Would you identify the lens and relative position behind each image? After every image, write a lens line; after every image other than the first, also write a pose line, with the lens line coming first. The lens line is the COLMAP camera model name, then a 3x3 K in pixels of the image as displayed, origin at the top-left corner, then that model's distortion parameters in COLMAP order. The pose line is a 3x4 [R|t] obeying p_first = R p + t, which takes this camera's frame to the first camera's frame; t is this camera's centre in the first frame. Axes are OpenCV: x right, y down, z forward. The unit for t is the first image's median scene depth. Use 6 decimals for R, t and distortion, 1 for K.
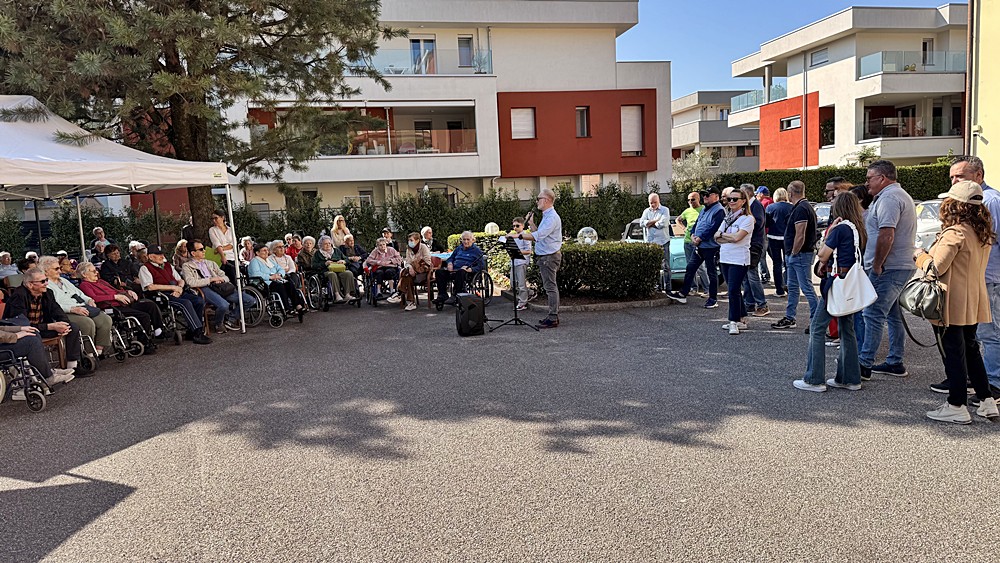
lens RADIAL K [[700.3, 0, 502.8], [0, 700.3, 292.9], [0, 0, 1]] dist [0.086773, -0.134062]
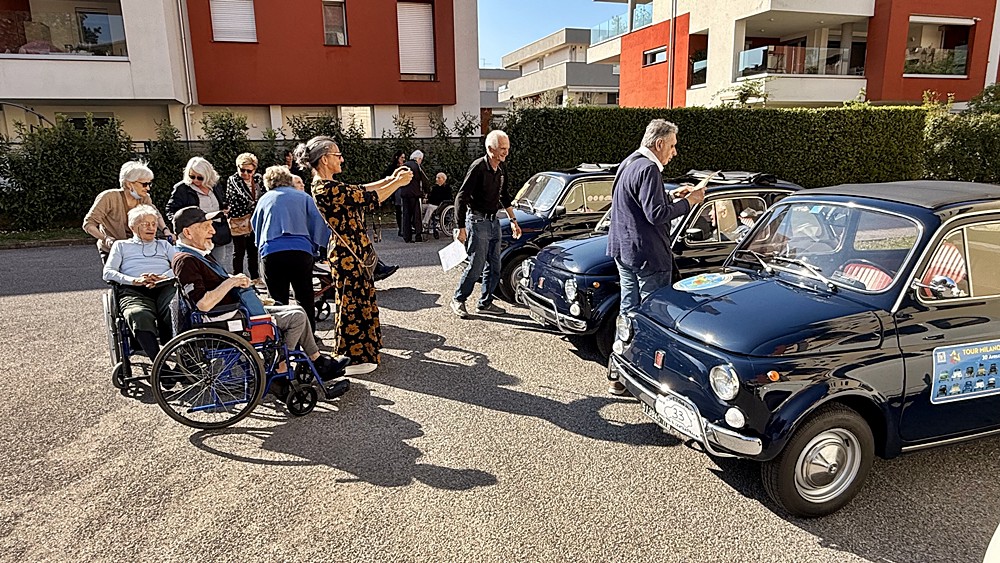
lens RADIAL K [[604.7, 0, 495.9], [0, 604.7, 281.4], [0, 0, 1]] dist [-0.001556, -0.000386]
pose [[0.993925, 0.006776, 0.109852, 0.193540], [-0.016656, 0.995868, 0.089276, -0.056617], [-0.108793, -0.090563, 0.989930, 0.404619]]
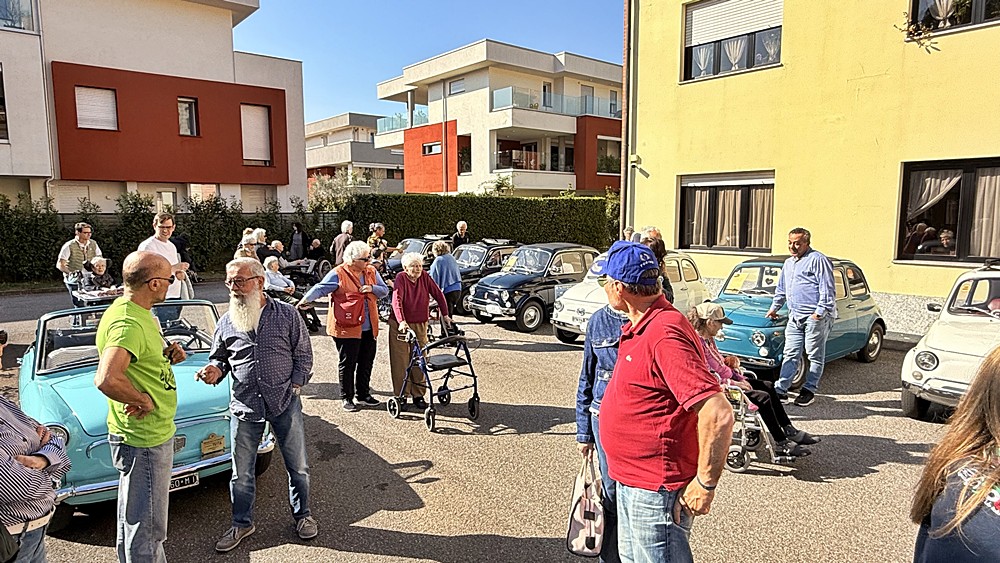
lens RADIAL K [[604.7, 0, 495.9], [0, 604.7, 281.4], [0, 0, 1]] dist [-0.001556, -0.000386]
pose [[0.884844, -0.006834, 0.465838, 0.098019], [0.015543, 0.999769, -0.014857, -0.040932], [-0.465628, 0.020387, 0.884746, 0.232562]]
